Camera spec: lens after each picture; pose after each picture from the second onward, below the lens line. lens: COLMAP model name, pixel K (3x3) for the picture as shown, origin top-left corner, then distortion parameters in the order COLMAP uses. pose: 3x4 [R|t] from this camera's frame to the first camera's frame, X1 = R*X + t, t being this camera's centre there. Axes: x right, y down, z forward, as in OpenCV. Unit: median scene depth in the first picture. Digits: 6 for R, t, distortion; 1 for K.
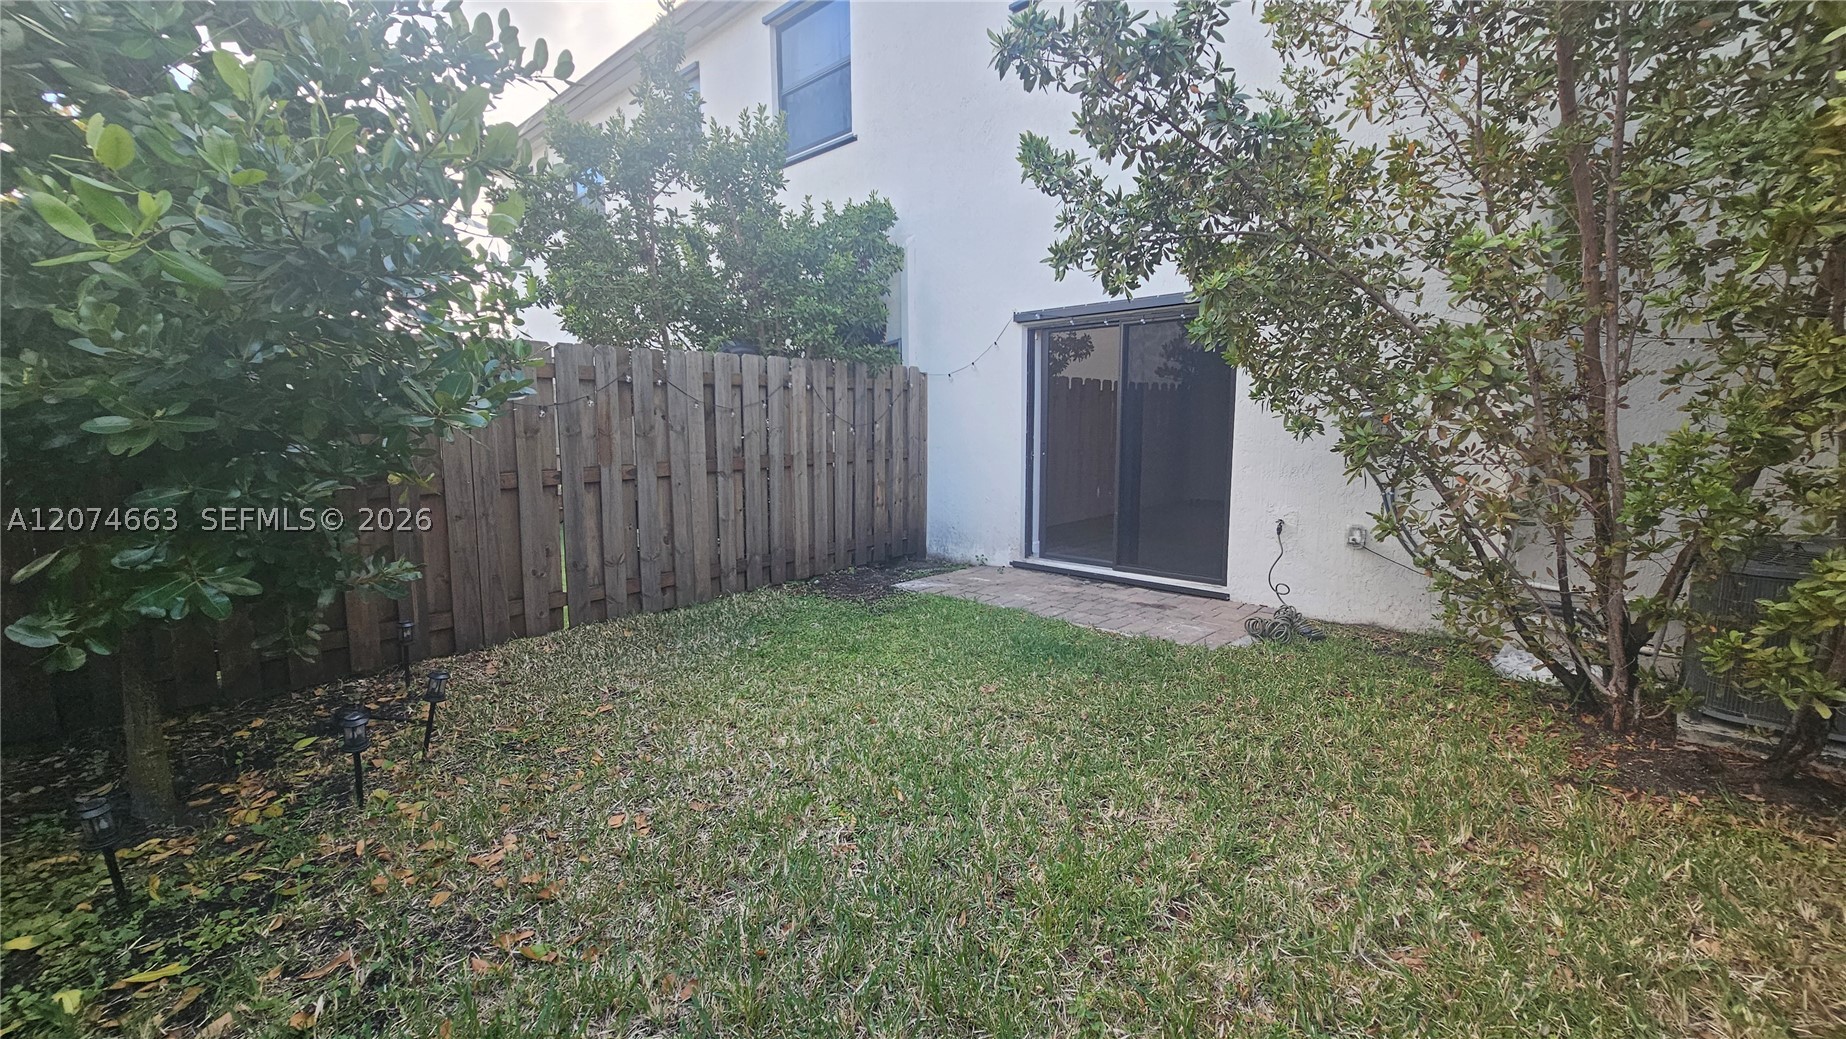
lens RADIAL K [[743.5, 0, 923.4], [0, 743.5, 518.5], [0, 0, 1]] dist [-0.001420, -0.000299]
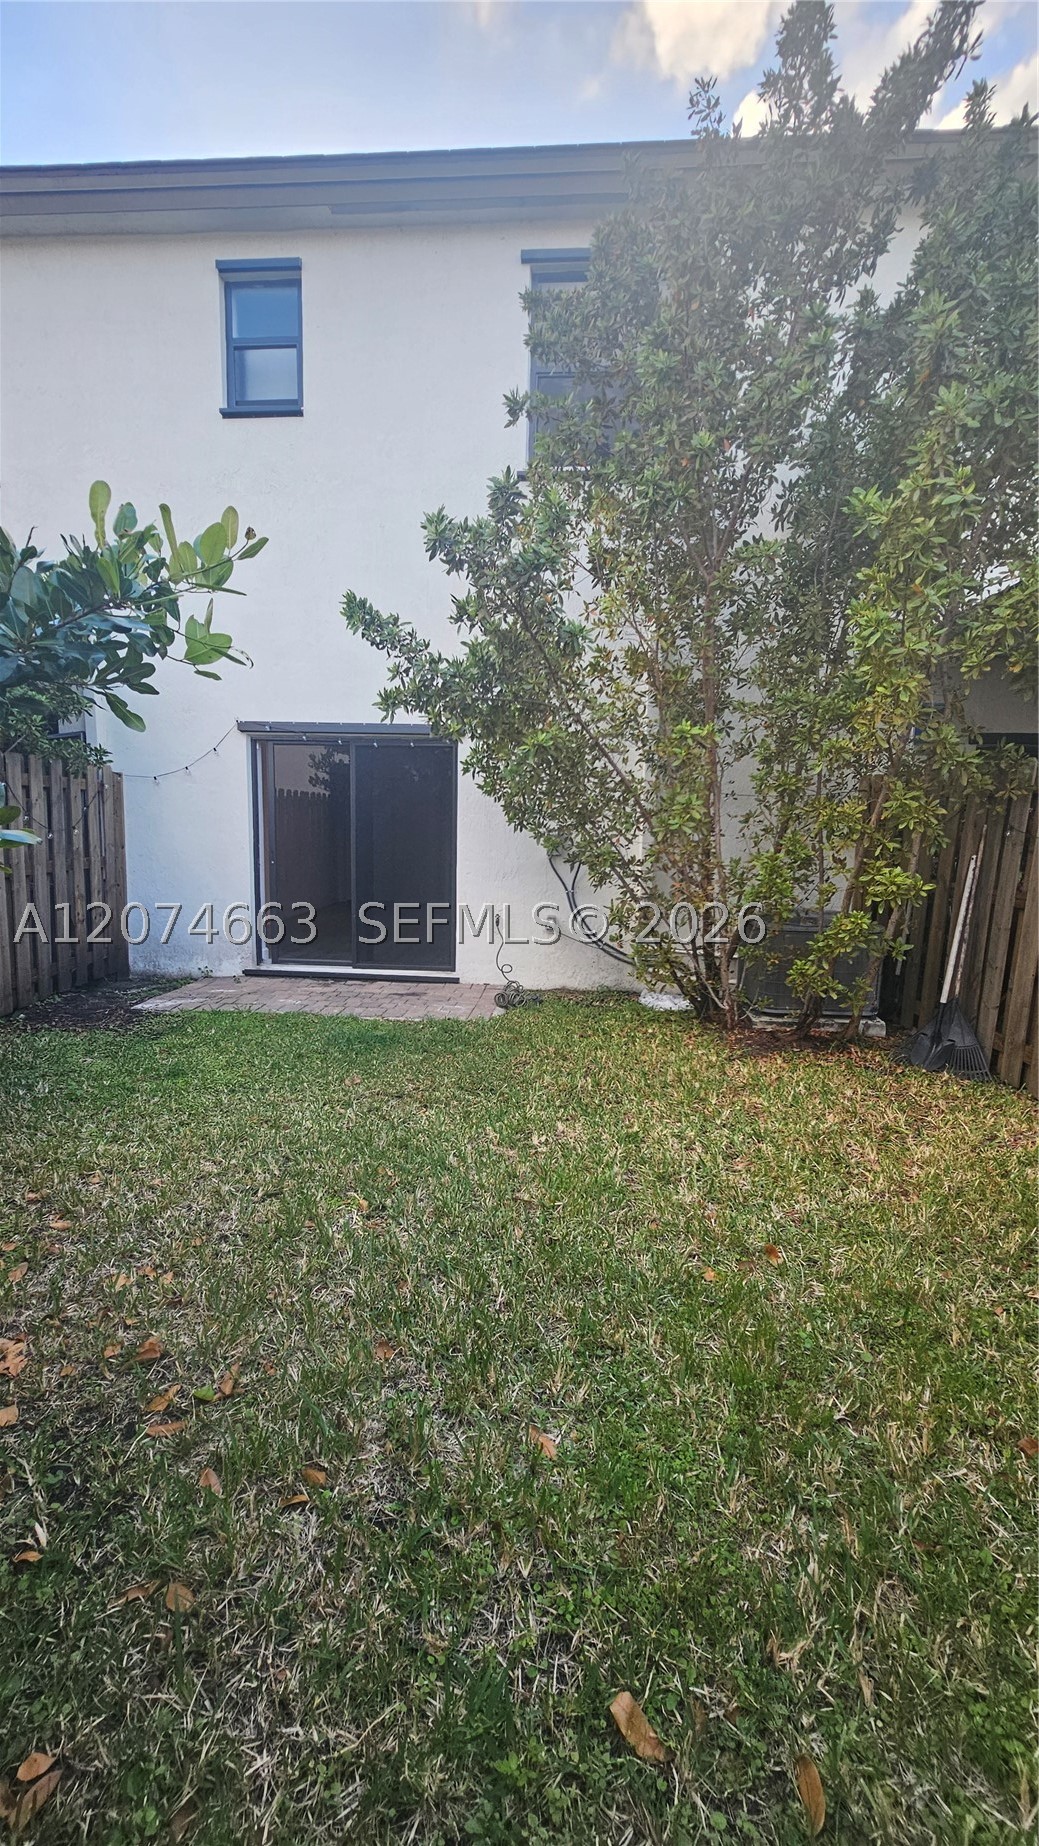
lens RADIAL K [[743.5, 0, 516.4], [0, 743.5, 924.6], [0, 0, 1]] dist [-0.001420, -0.000299]
pose [[0.779023, -0.060574, 0.624063, -0.307058], [0.055569, 0.998076, 0.027510, -0.014832], [-0.624528, 0.013248, 0.780890, -0.011574]]
